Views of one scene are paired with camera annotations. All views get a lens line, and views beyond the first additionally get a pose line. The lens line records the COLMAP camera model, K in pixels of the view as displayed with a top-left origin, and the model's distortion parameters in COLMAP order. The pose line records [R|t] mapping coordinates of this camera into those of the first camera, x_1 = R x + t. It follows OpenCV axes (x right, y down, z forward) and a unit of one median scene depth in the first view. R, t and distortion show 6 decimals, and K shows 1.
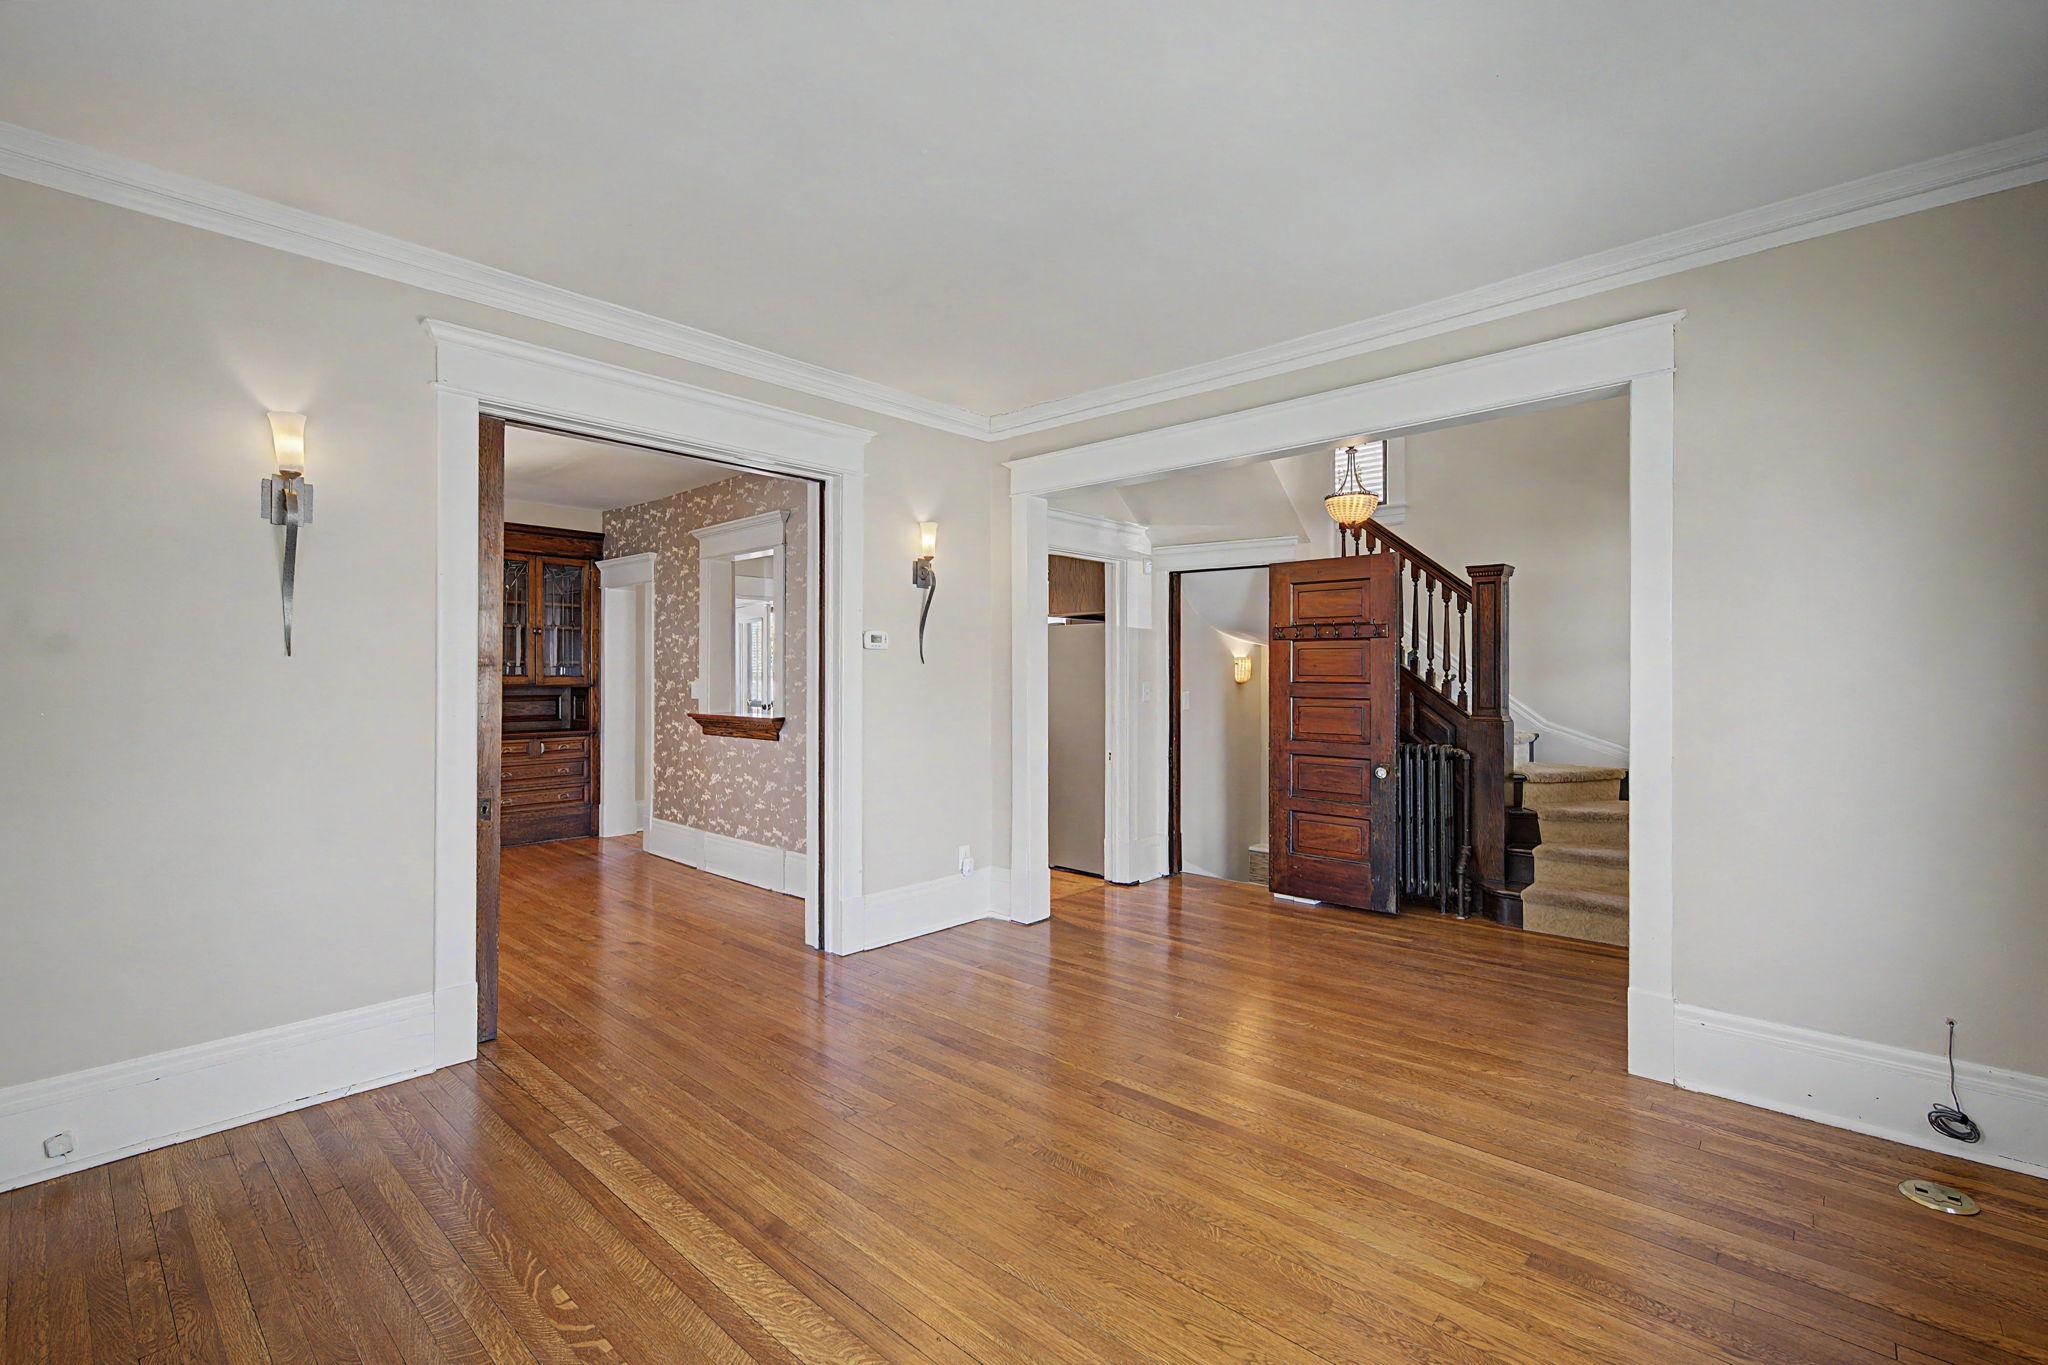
lens RADIAL K [[884.2, 0, 1025.3], [0, 884.2, 665.0], [0, 0, 1]] dist [0.003856, 0.001278]
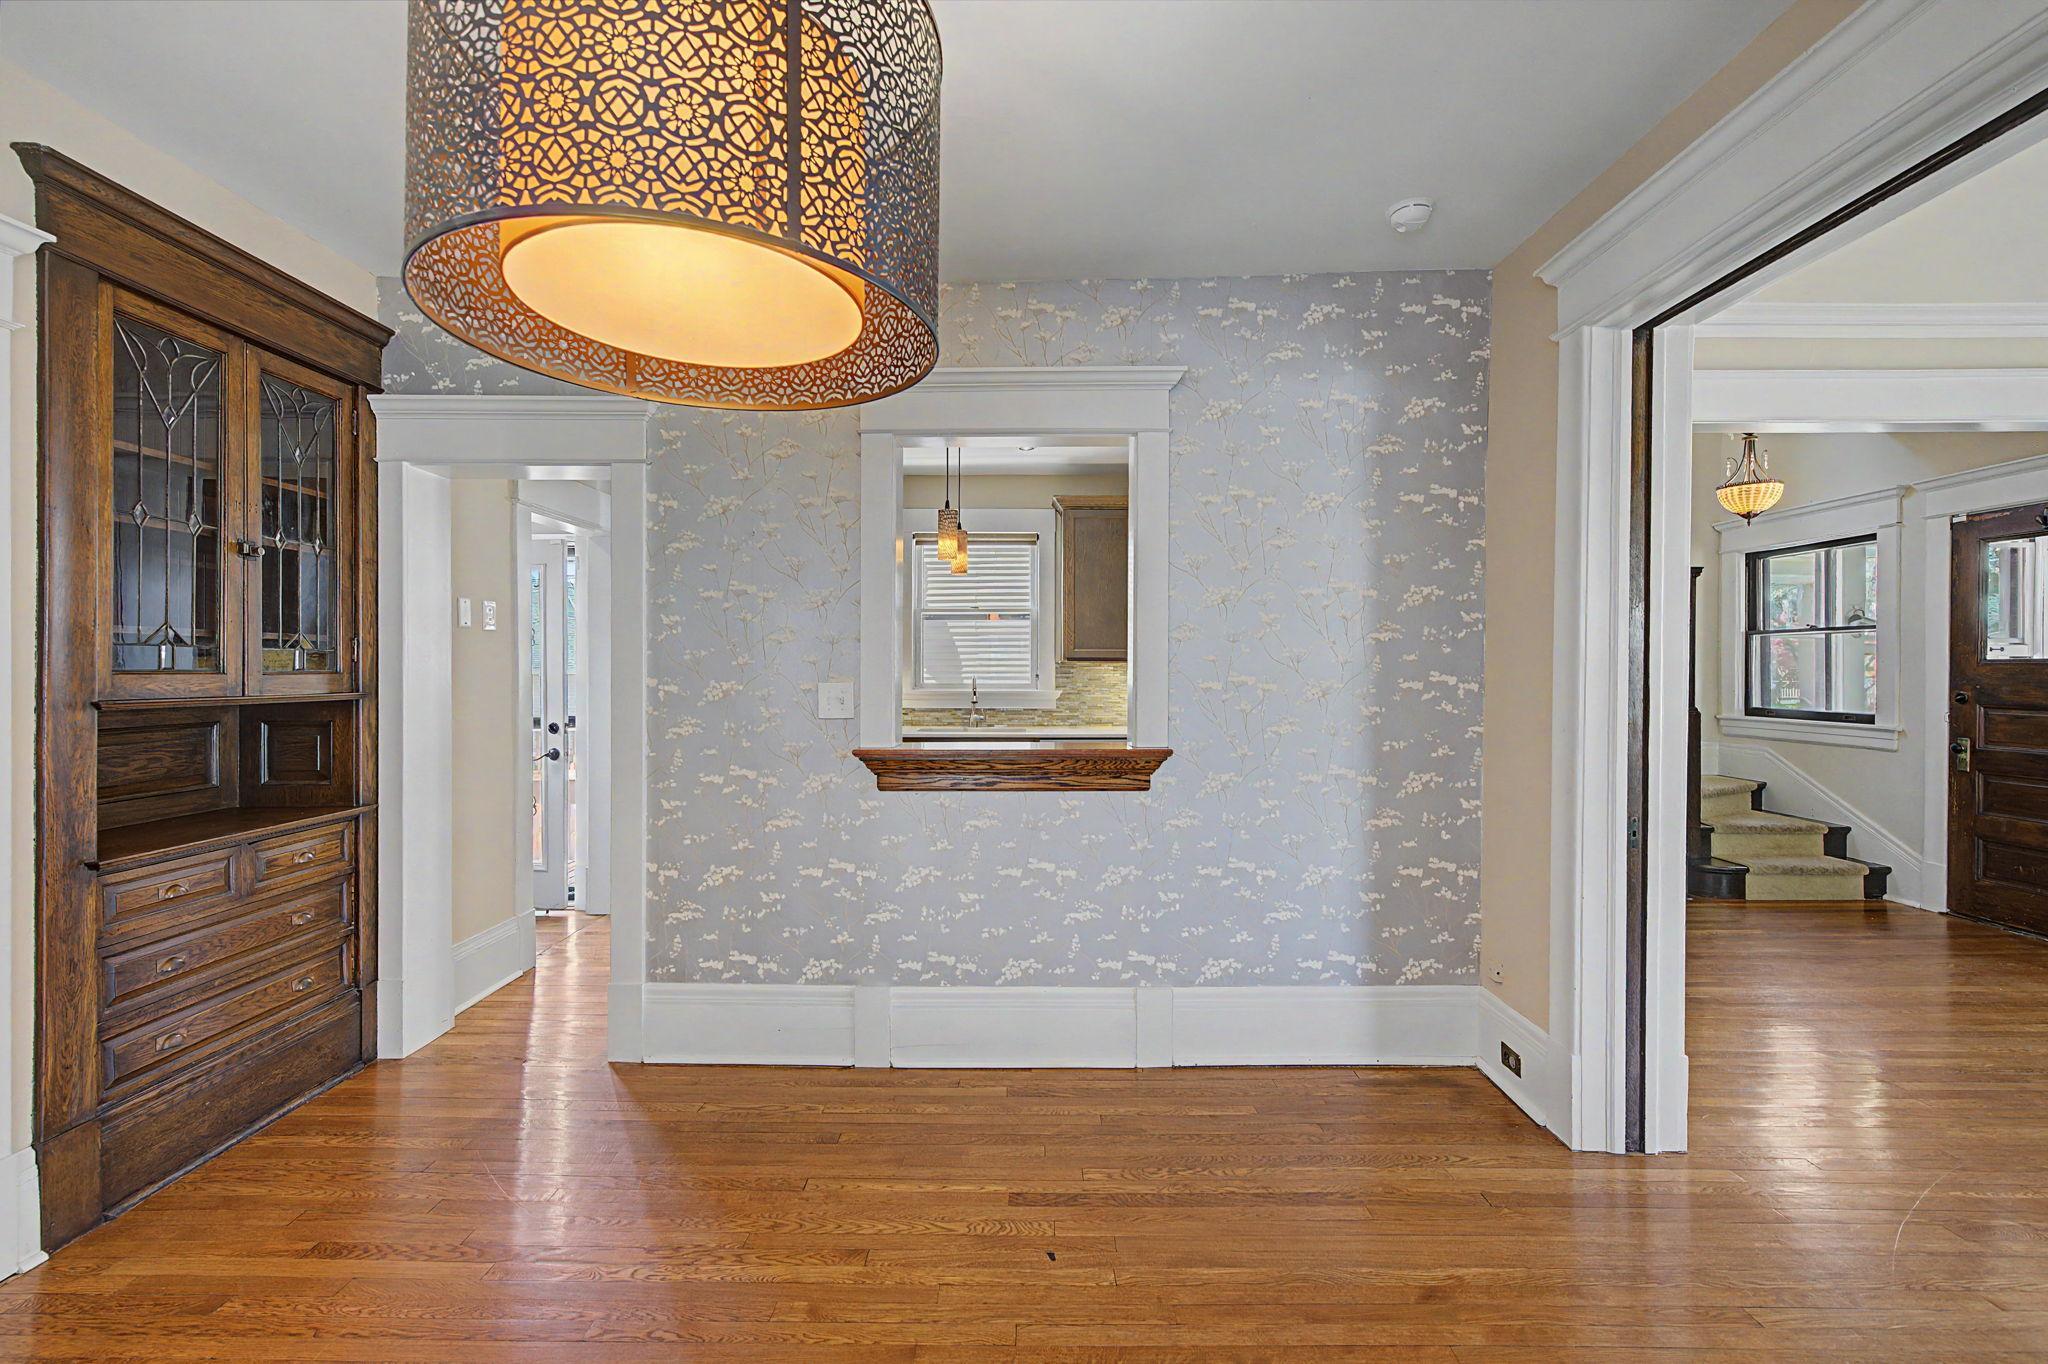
lens RADIAL K [[884.2, 0, 1015.6], [0, 884.2, 668.2], [0, 0, 1]] dist [0.003856, 0.001278]
pose [[0.751572, 0.001703, 0.659649, -0.661229], [-0.005480, 0.999978, 0.003662, 0.009191], [-0.659628, -0.006367, 0.751565, 0.610823]]
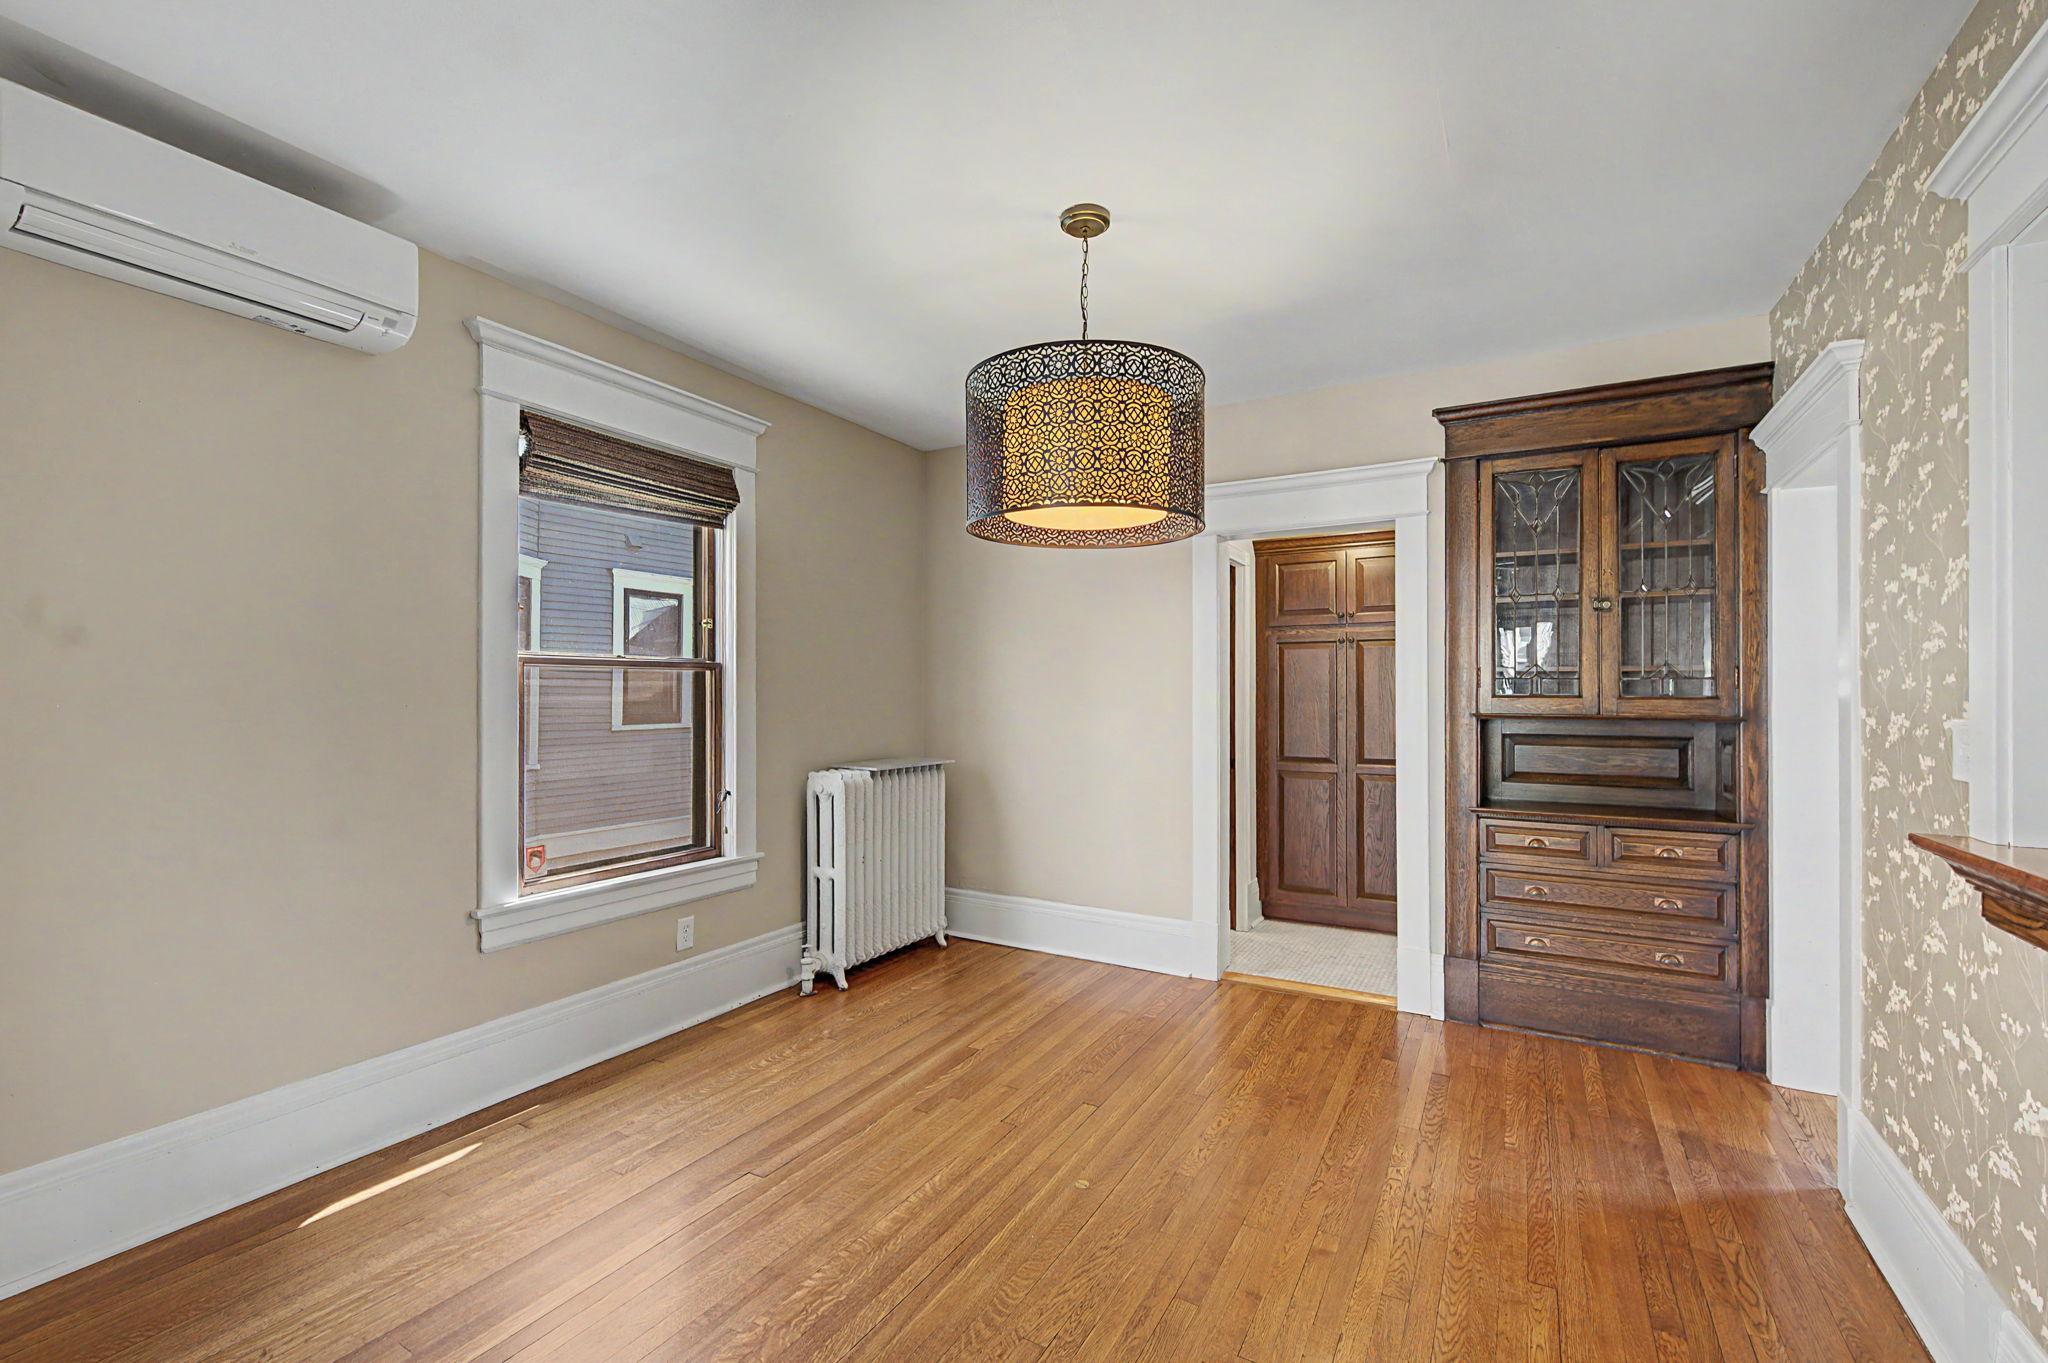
lens RADIAL K [[884.2, 0, 1028.2], [0, 884.2, 680.5], [0, 0, 1]] dist [0.003856, 0.001278]
pose [[0.221468, -0.009544, -0.975121, -0.176996], [0.001282, 0.999954, -0.009496, 0.009096], [0.975167, 0.000853, 0.221470, 0.696385]]
